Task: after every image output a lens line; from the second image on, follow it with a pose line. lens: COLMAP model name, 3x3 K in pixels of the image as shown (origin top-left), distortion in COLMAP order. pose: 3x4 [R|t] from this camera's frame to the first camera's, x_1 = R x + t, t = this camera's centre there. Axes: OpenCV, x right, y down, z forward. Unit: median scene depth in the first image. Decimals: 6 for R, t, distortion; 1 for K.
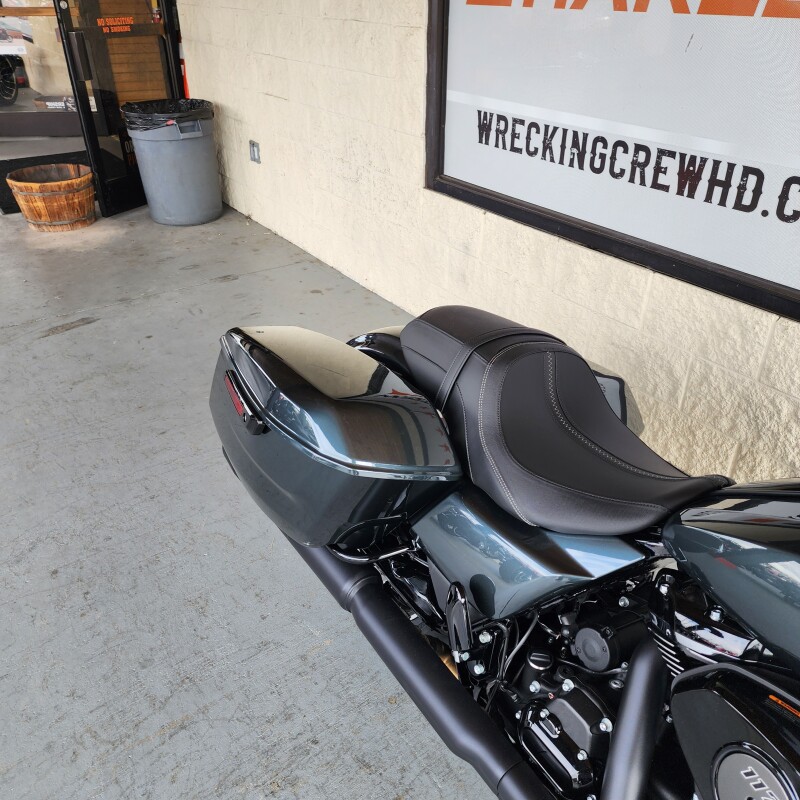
lens RADIAL K [[709.5, 0, 421.7], [0, 709.5, 402.7], [0, 0, 1]] dist [0.058846, -0.039419]
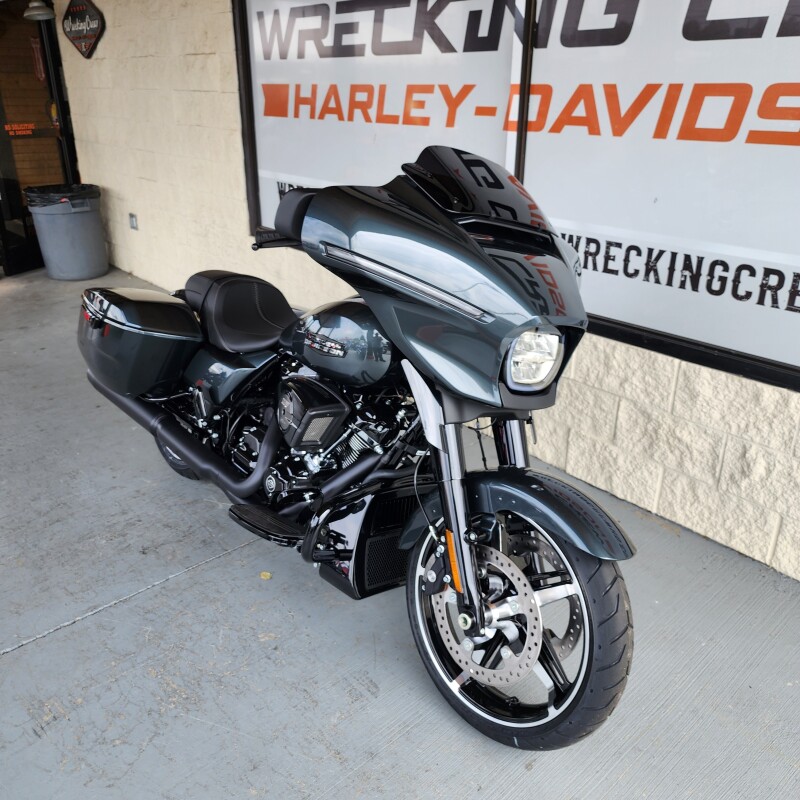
lens RADIAL K [[709.5, 0, 421.8], [0, 709.5, 393.2], [0, 0, 1]] dist [0.058846, -0.039419]
pose [[0.992323, -0.043277, 0.115853, 0.219800], [0.058419, 0.989703, -0.130673, 0.284916], [-0.109005, 0.136438, 0.984633, -0.523957]]
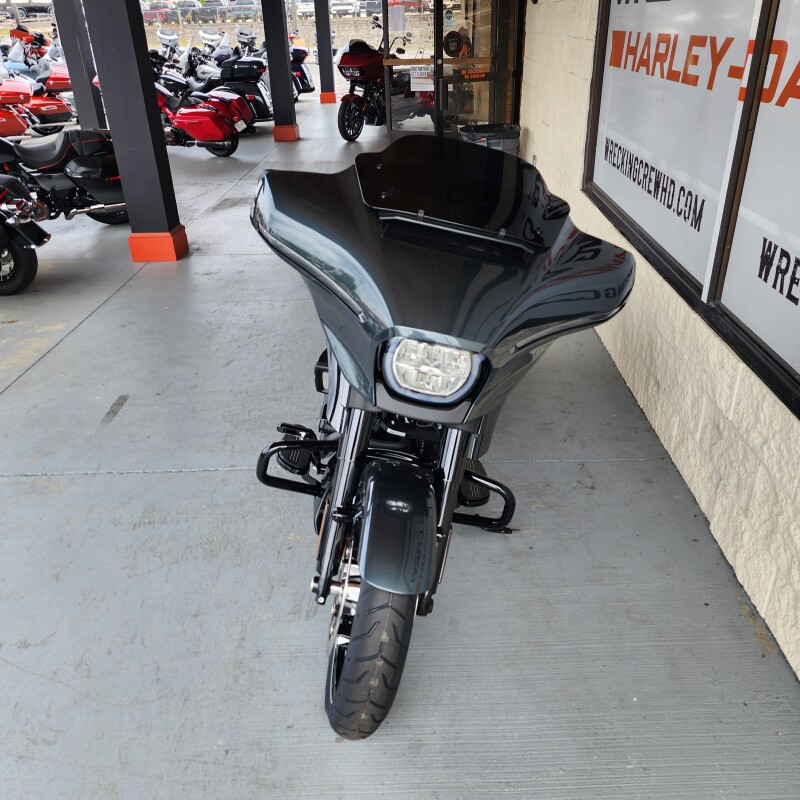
lens RADIAL K [[709.5, 0, 404.9], [0, 709.5, 398.5], [0, 0, 1]] dist [0.058846, -0.039419]
pose [[0.803765, 0.247833, -0.540870, 0.777361], [-0.268051, 0.962459, 0.042670, 0.166149], [0.531140, 0.110685, 0.840023, -0.421946]]
